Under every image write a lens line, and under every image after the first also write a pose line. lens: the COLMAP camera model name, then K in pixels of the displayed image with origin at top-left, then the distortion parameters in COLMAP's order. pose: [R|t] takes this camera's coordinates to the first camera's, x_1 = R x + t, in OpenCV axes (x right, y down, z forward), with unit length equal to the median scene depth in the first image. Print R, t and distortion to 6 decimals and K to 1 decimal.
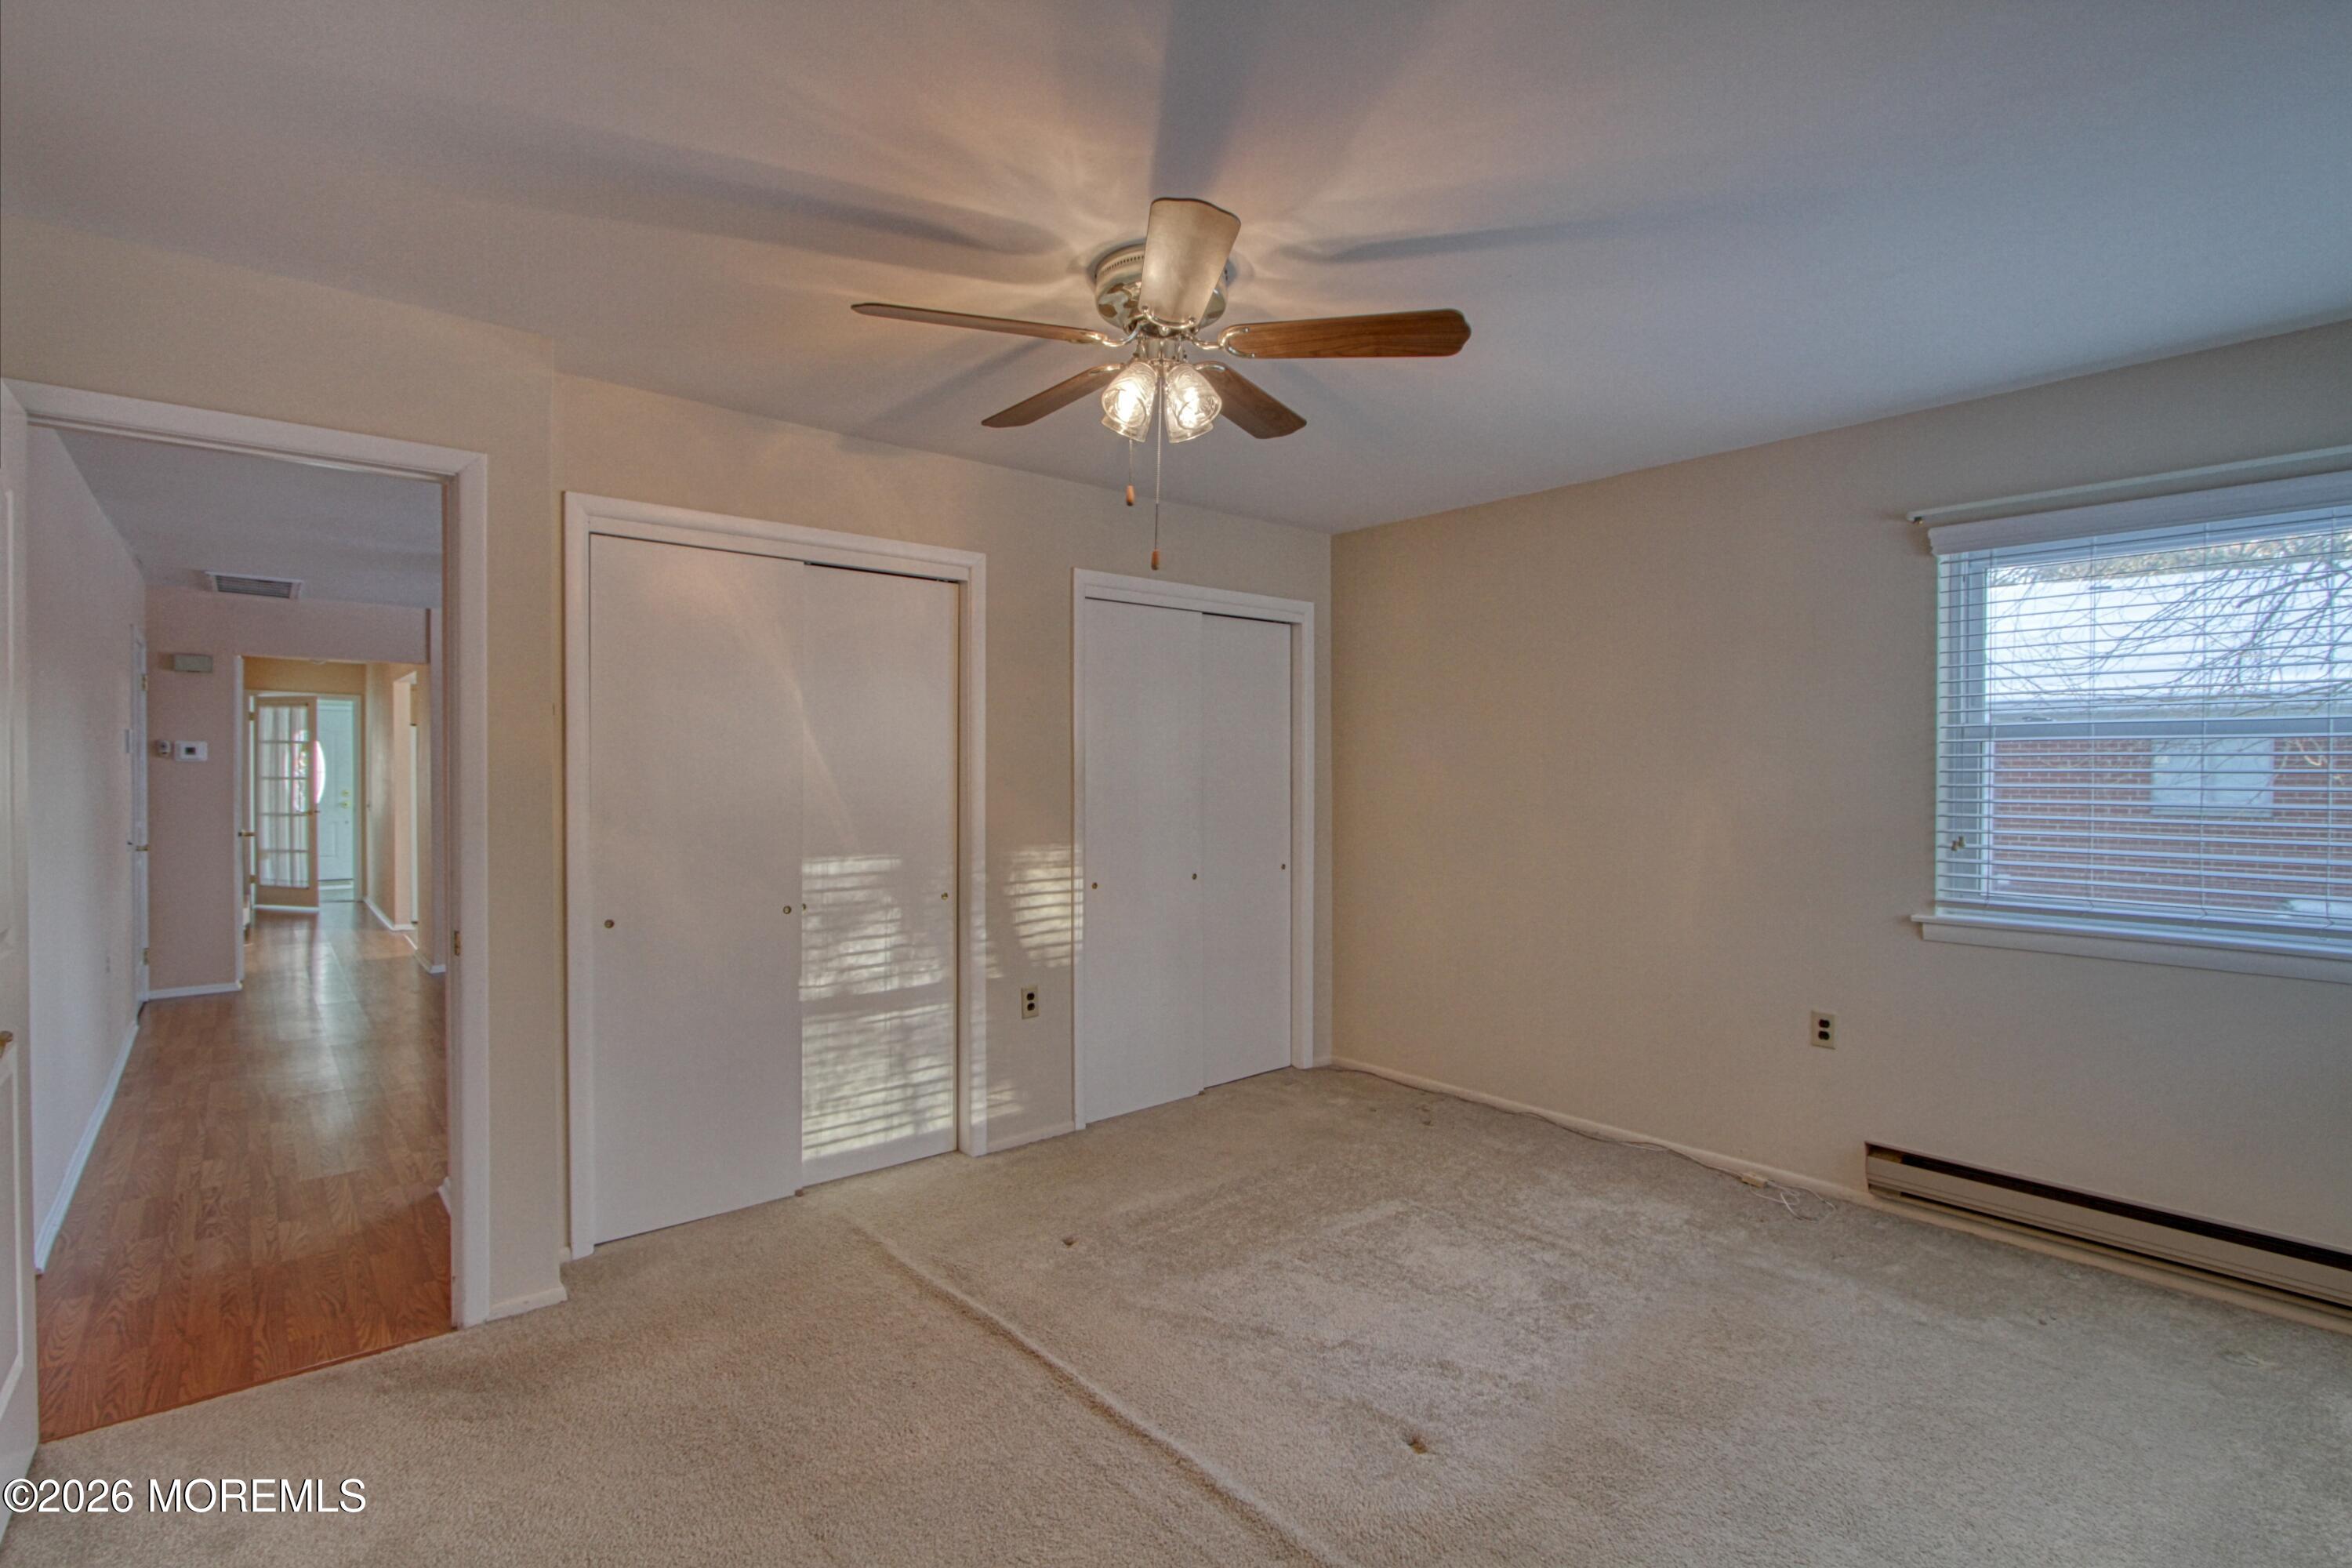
lens RADIAL K [[1102.3, 0, 1168.6], [0, 1102.3, 779.7], [0, 0, 1]] dist [-0.022508, 0.003370]
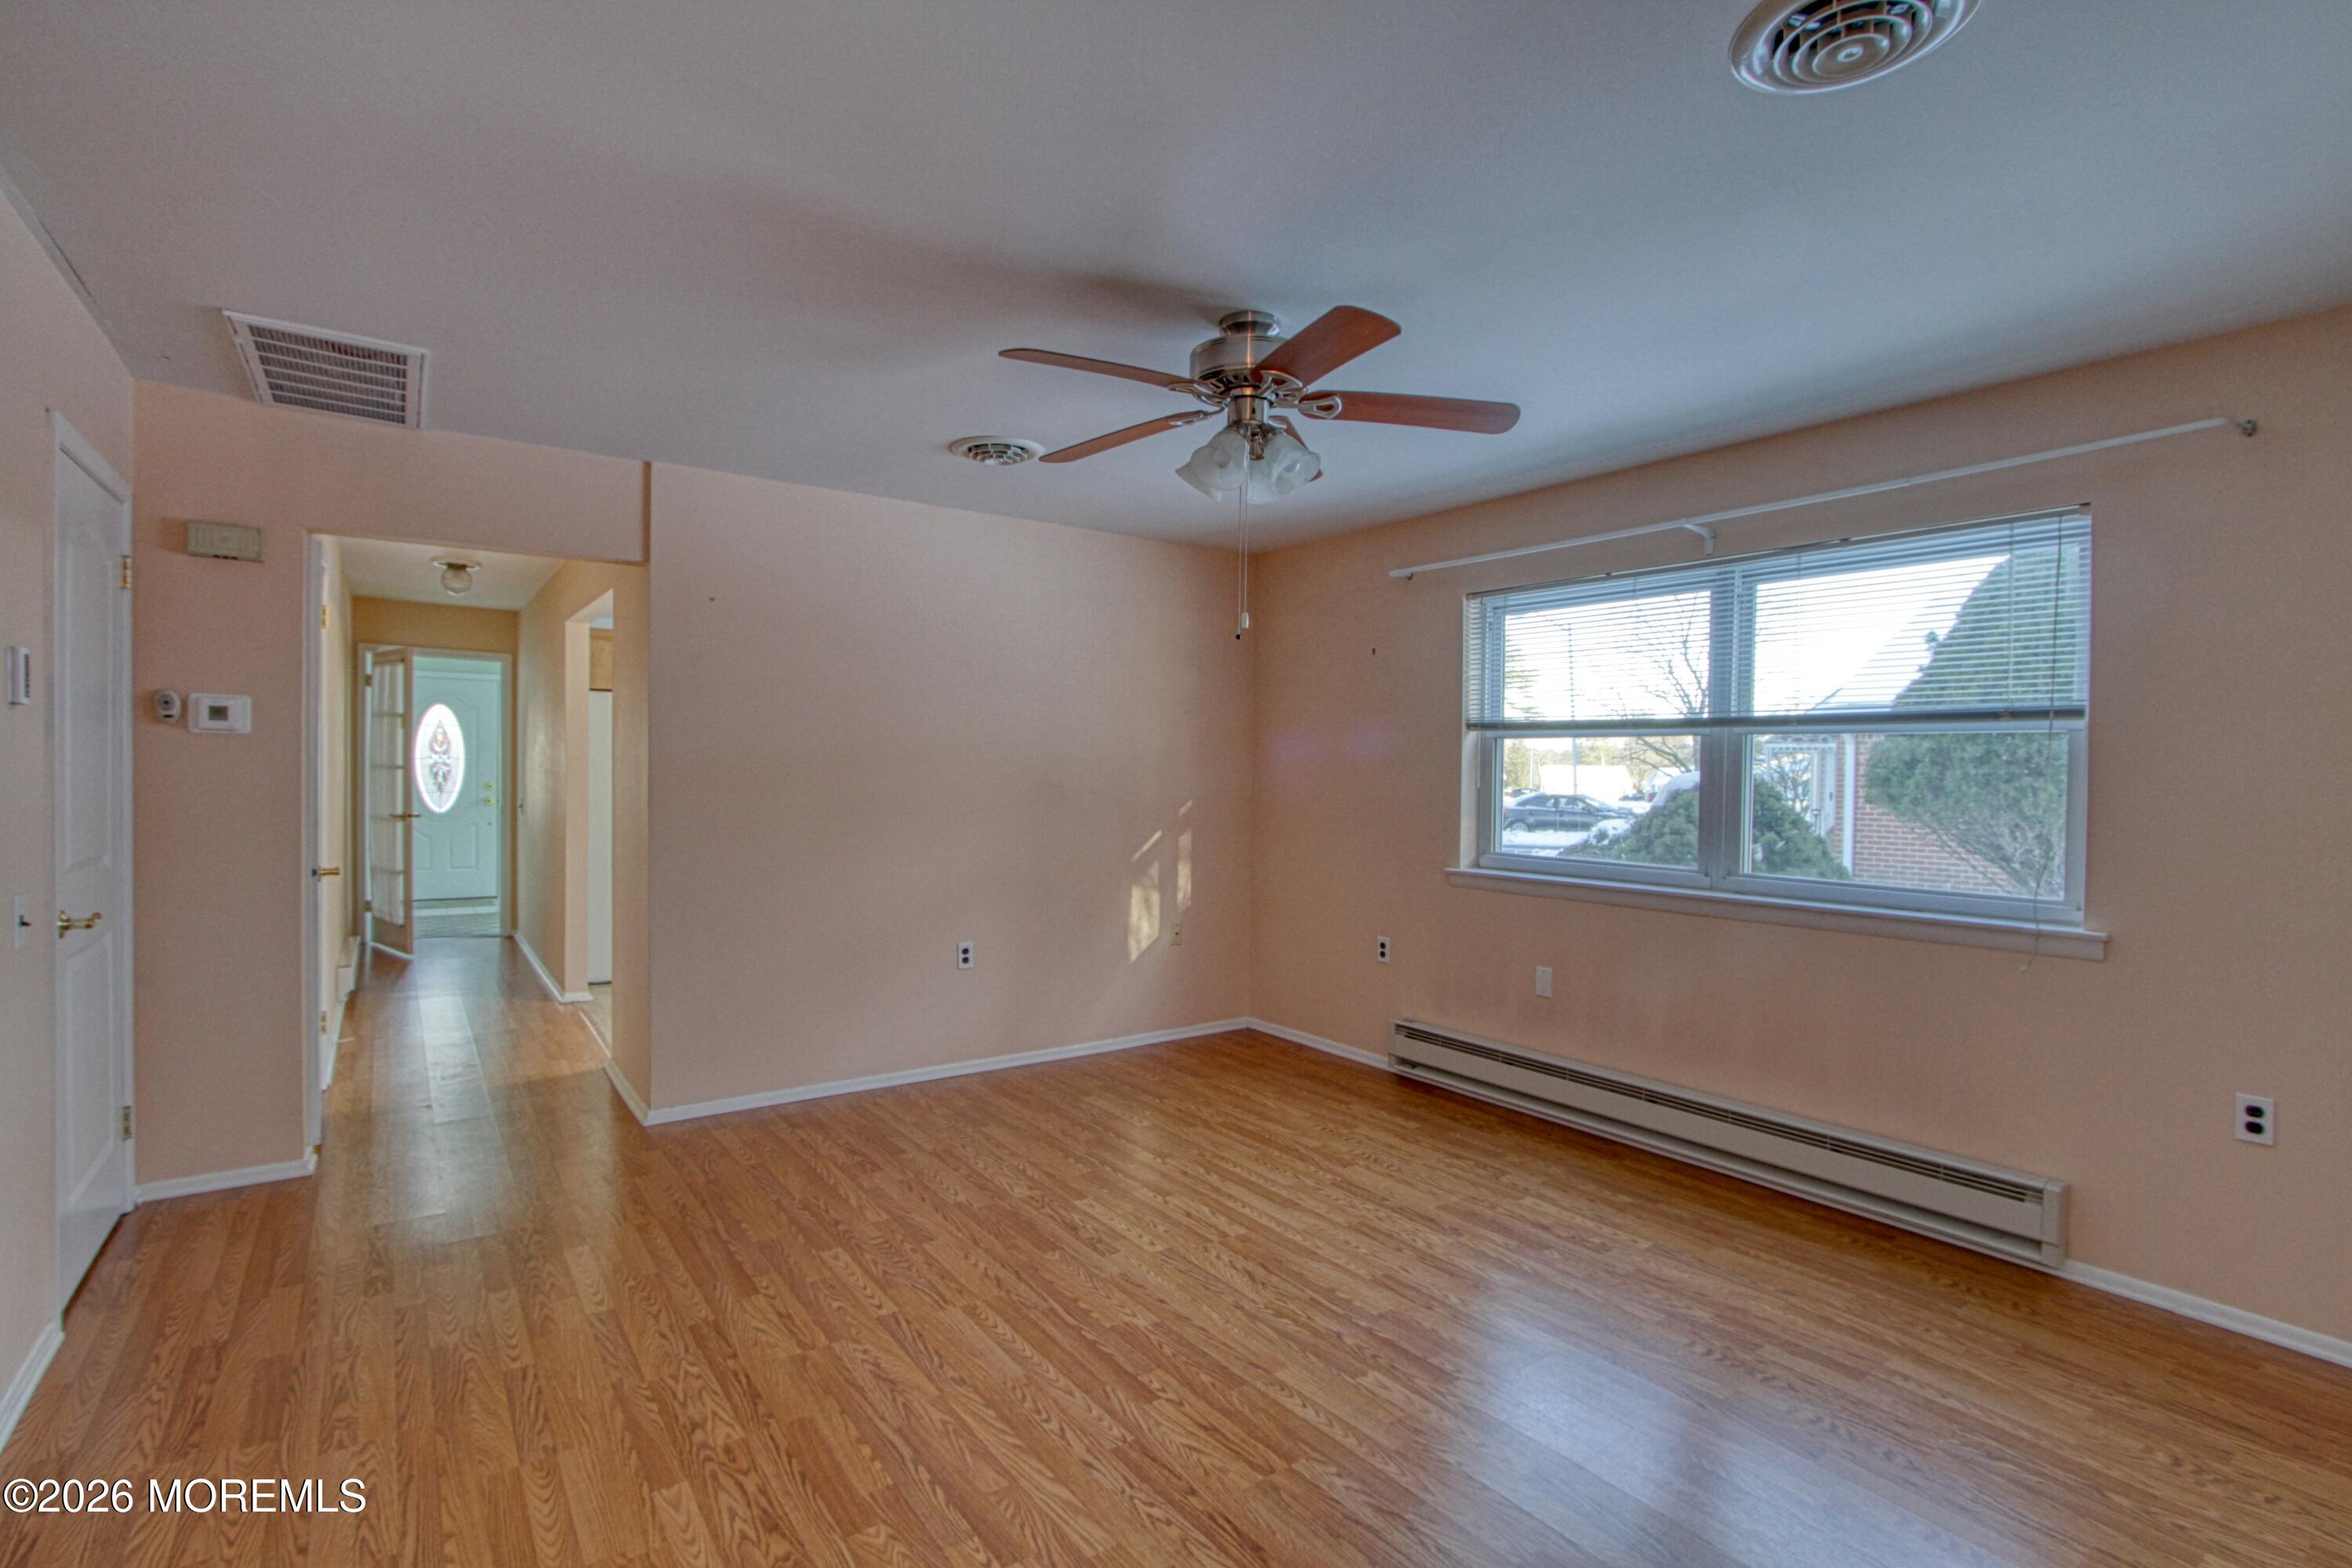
lens RADIAL K [[1102.3, 0, 1173.8], [0, 1102.3, 789.3], [0, 0, 1]] dist [-0.022508, 0.003370]
pose [[0.996518, 0.016554, -0.081717, -0.408110], [-0.015717, 0.999817, 0.010883, -0.003261], [0.081882, -0.009561, 0.996596, 0.523516]]
